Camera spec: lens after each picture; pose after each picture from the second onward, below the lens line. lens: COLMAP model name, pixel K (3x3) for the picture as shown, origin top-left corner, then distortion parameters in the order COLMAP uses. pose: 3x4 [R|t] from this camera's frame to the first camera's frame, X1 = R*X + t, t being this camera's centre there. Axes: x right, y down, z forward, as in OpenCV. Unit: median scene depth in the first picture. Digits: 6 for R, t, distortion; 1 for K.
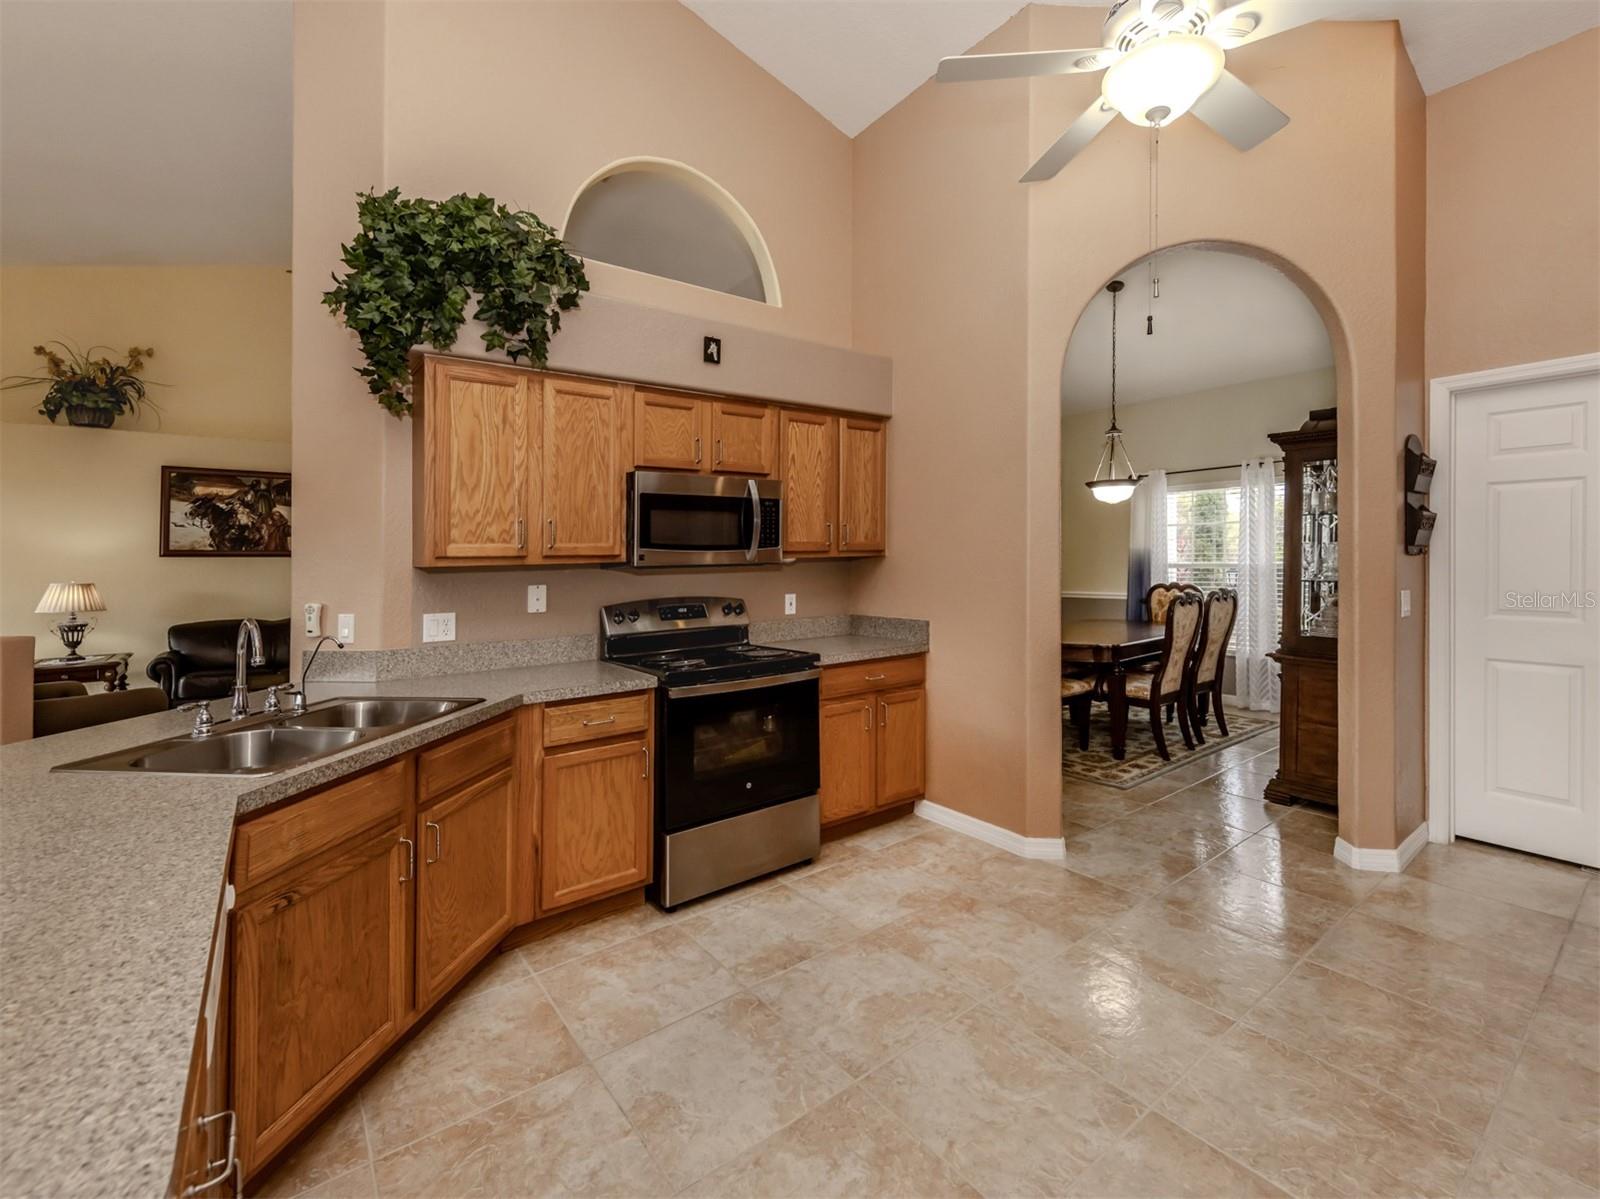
lens RADIAL K [[696.2, 0, 800.6], [0, 696.2, 551.6], [0, 0, 1]] dist [0.001214, 0.000480]
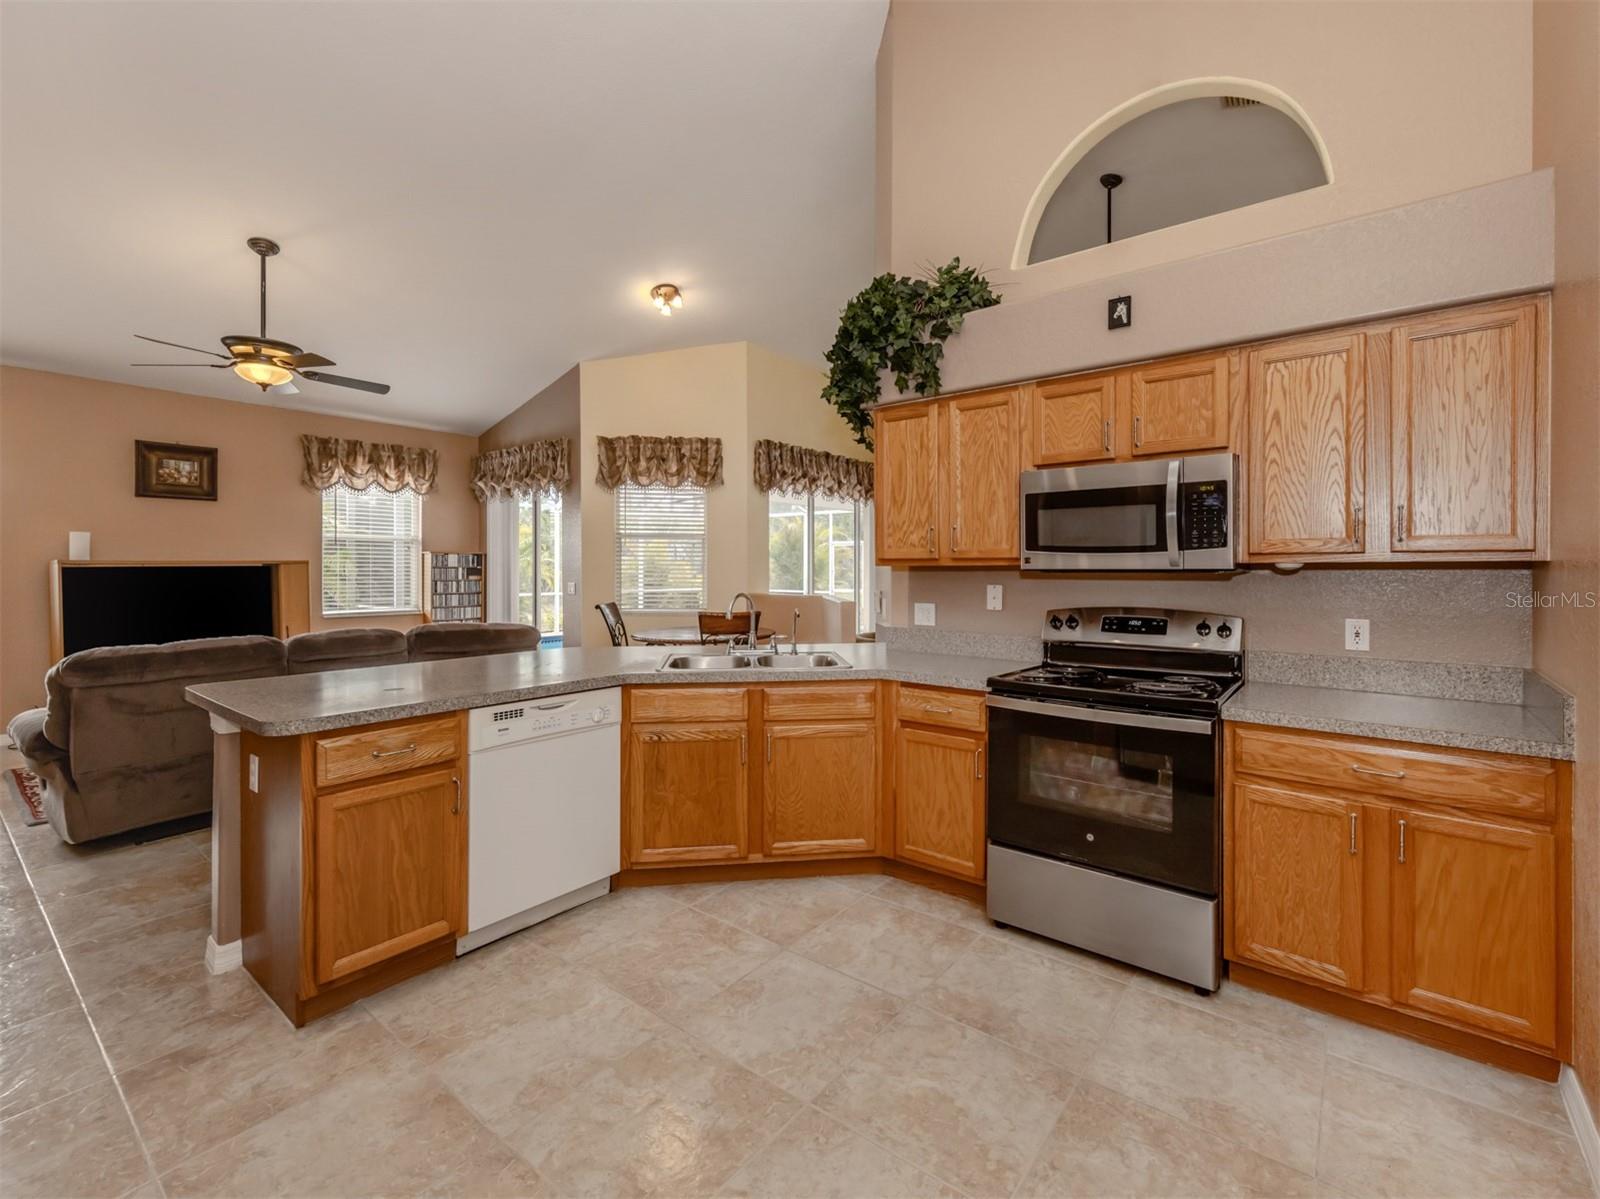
lens RADIAL K [[694.7, 0, 836.6], [0, 694.7, 558.0], [0, 0, 1]] dist [0.001669, -0.000333]
pose [[0.277863, 0.004006, -0.960612, 0.674582], [0.003763, 0.999979, 0.005259, -0.001231], [0.960613, -0.005076, 0.277842, 0.514528]]
